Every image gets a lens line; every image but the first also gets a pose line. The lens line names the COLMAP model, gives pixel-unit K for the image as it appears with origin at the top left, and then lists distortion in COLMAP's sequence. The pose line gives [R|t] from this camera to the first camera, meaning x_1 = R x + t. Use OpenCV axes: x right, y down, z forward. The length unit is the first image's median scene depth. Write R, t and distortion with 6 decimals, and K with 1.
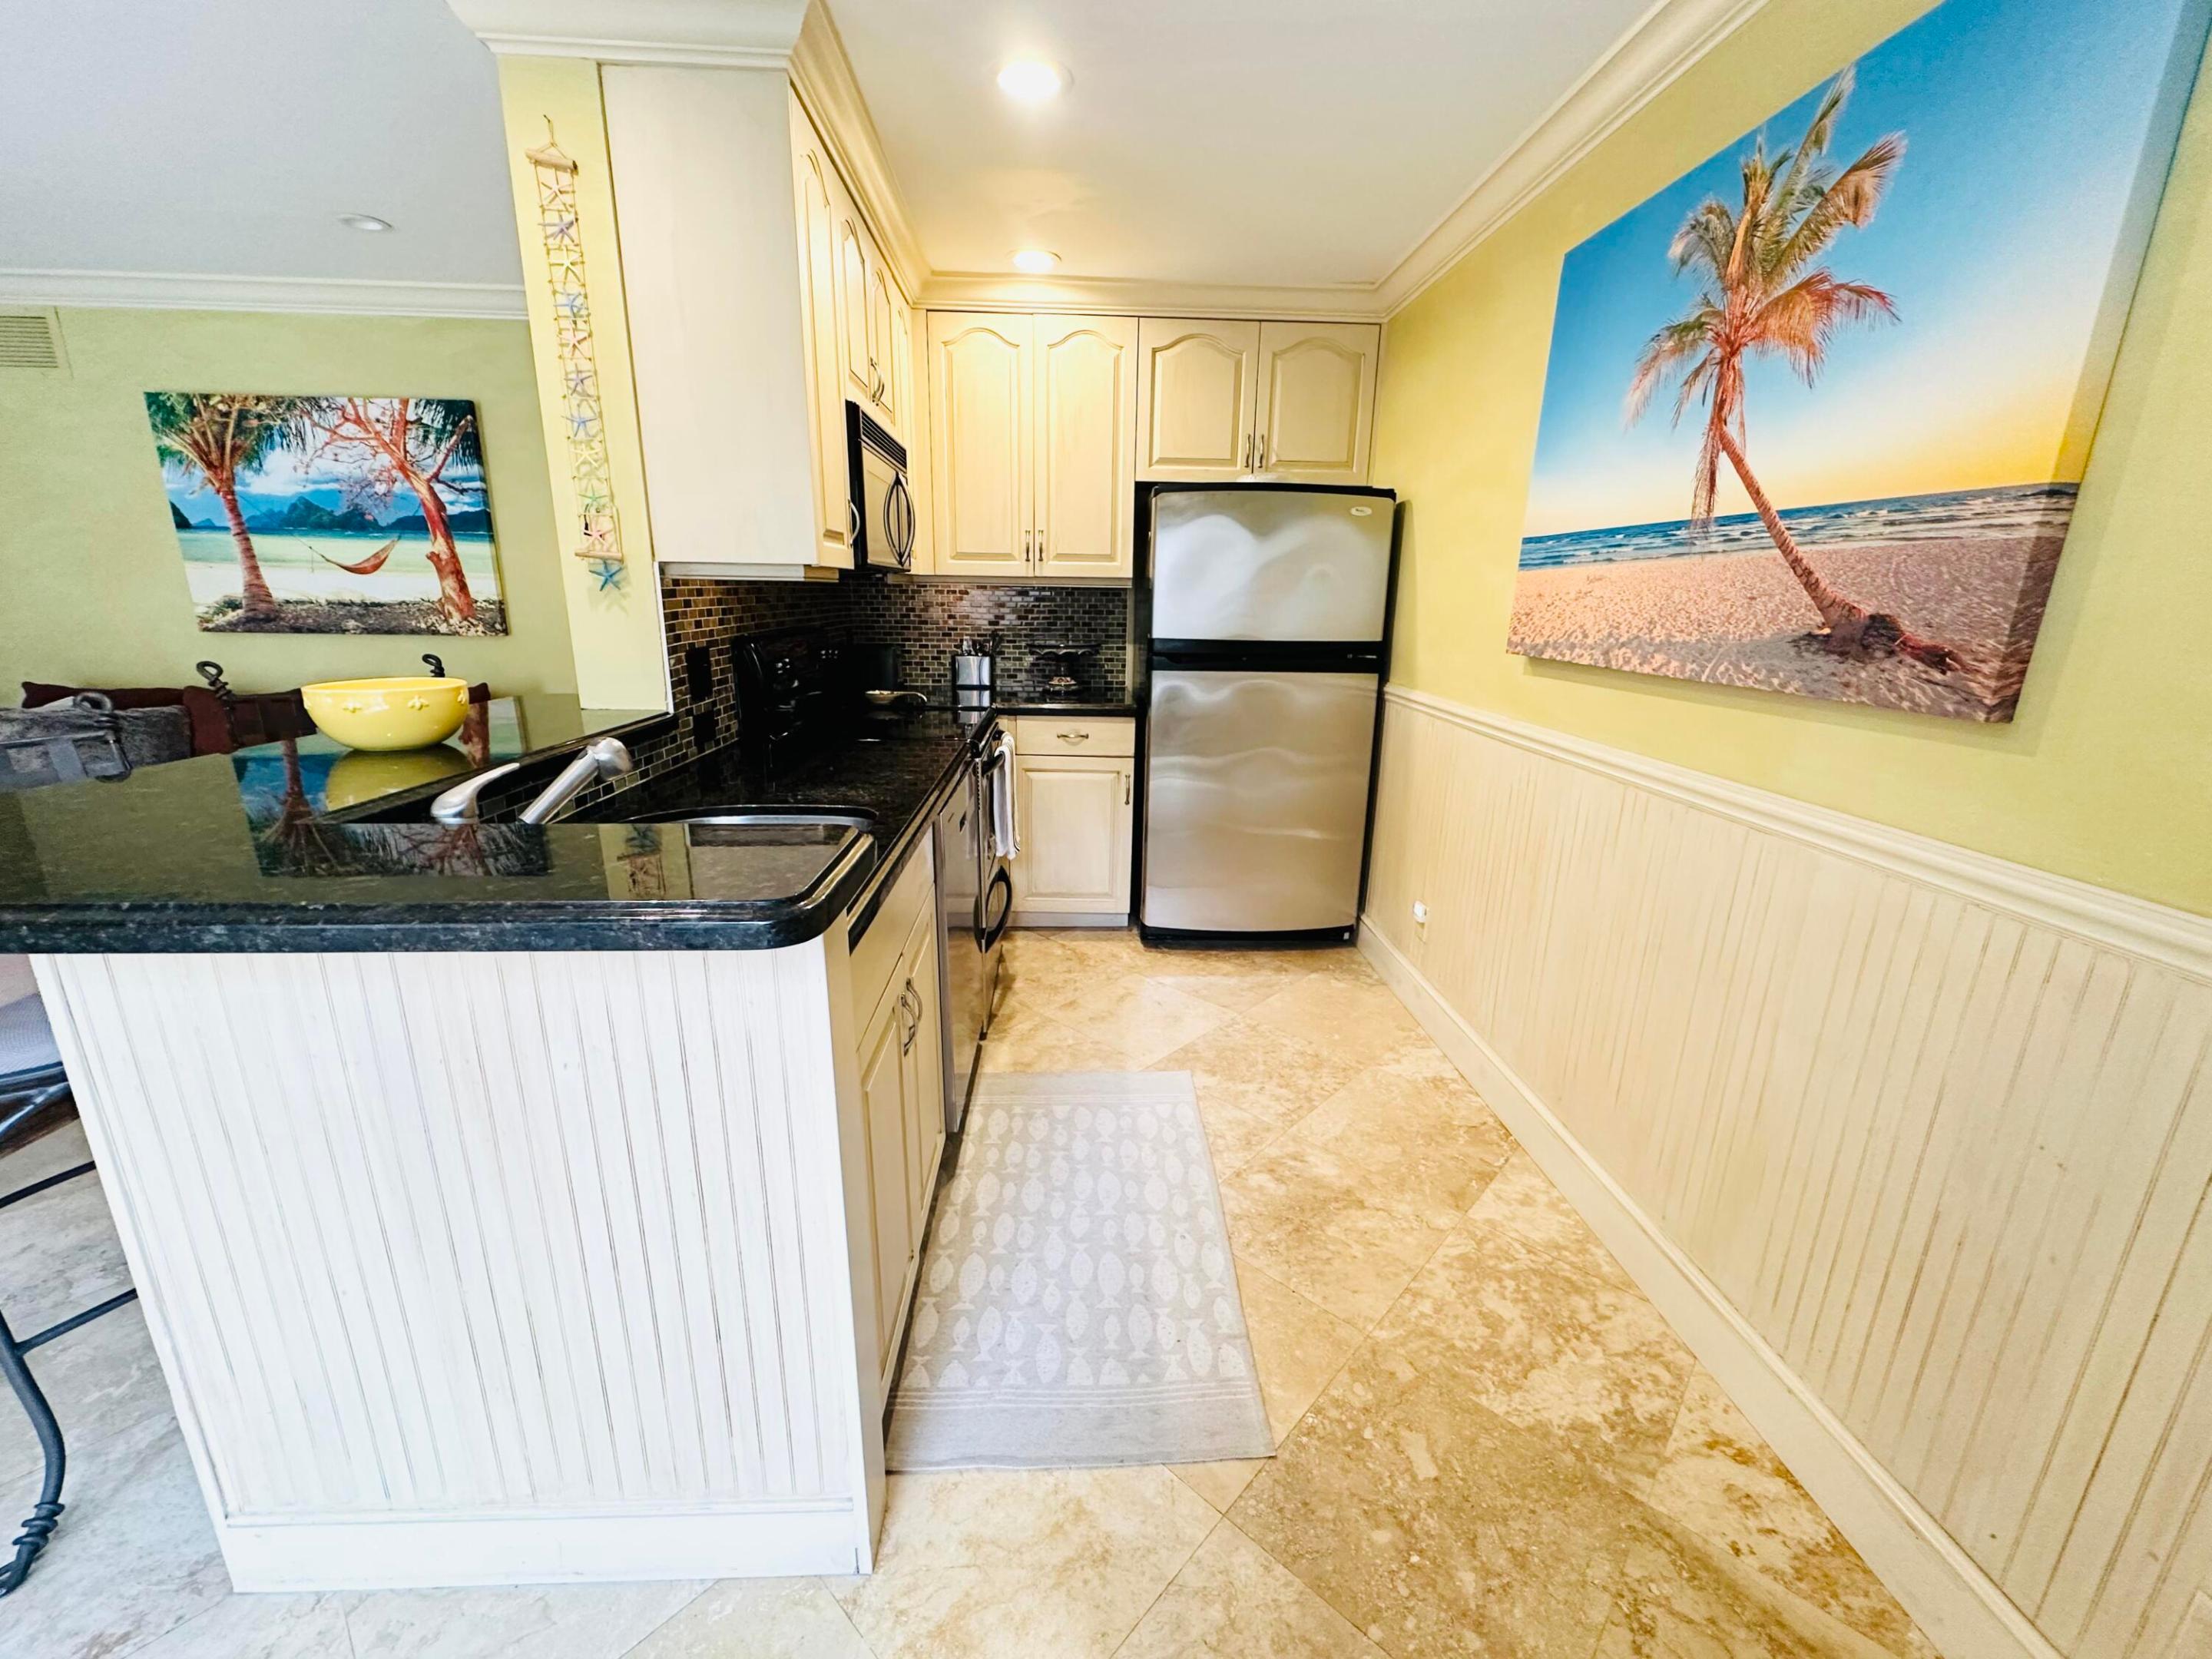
lens RADIAL K [[884.5, 0, 1103.0], [0, 884.5, 826.1], [0, 0, 1]] dist [-0.002205, 0.000770]
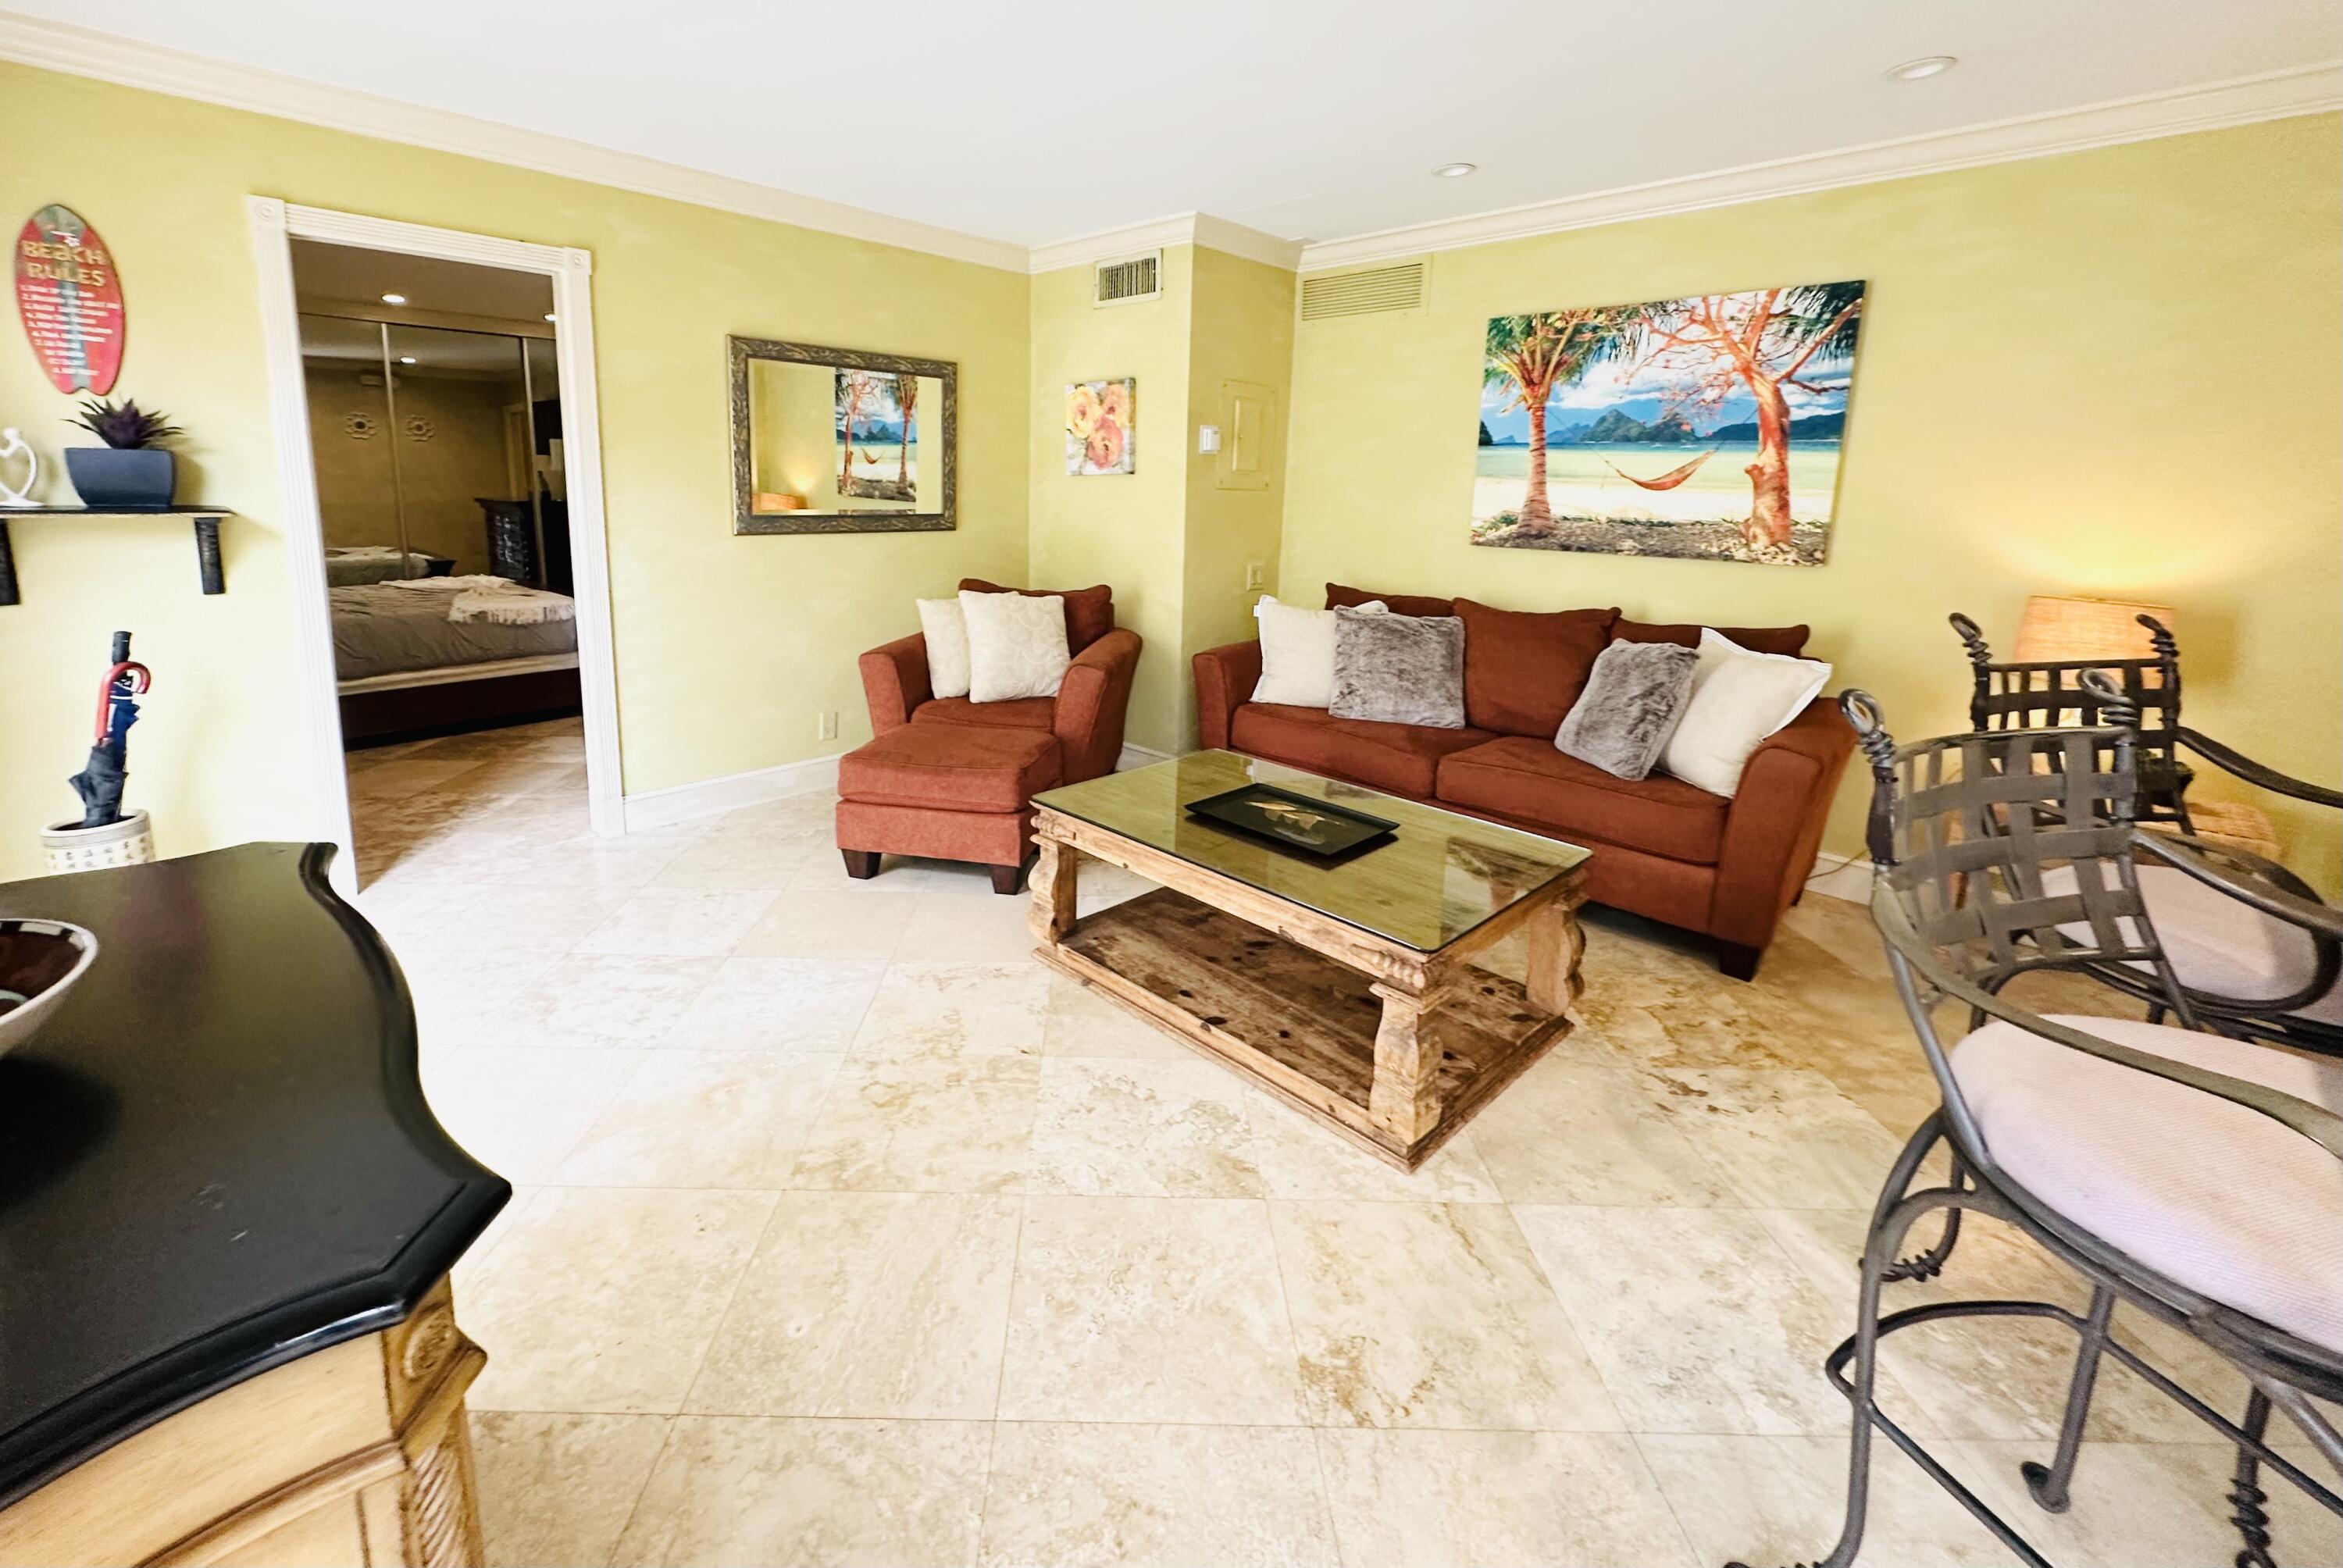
lens RADIAL K [[985.0, 0, 1112.1], [0, 985.0, 643.3], [0, 0, 1]] dist [0.000322, 0.000365]
pose [[0.677888, 0.116785, -0.725830, -0.487933], [-0.199324, 0.979518, -0.028555, 0.003021], [0.707629, 0.164032, 0.687281, -0.043857]]
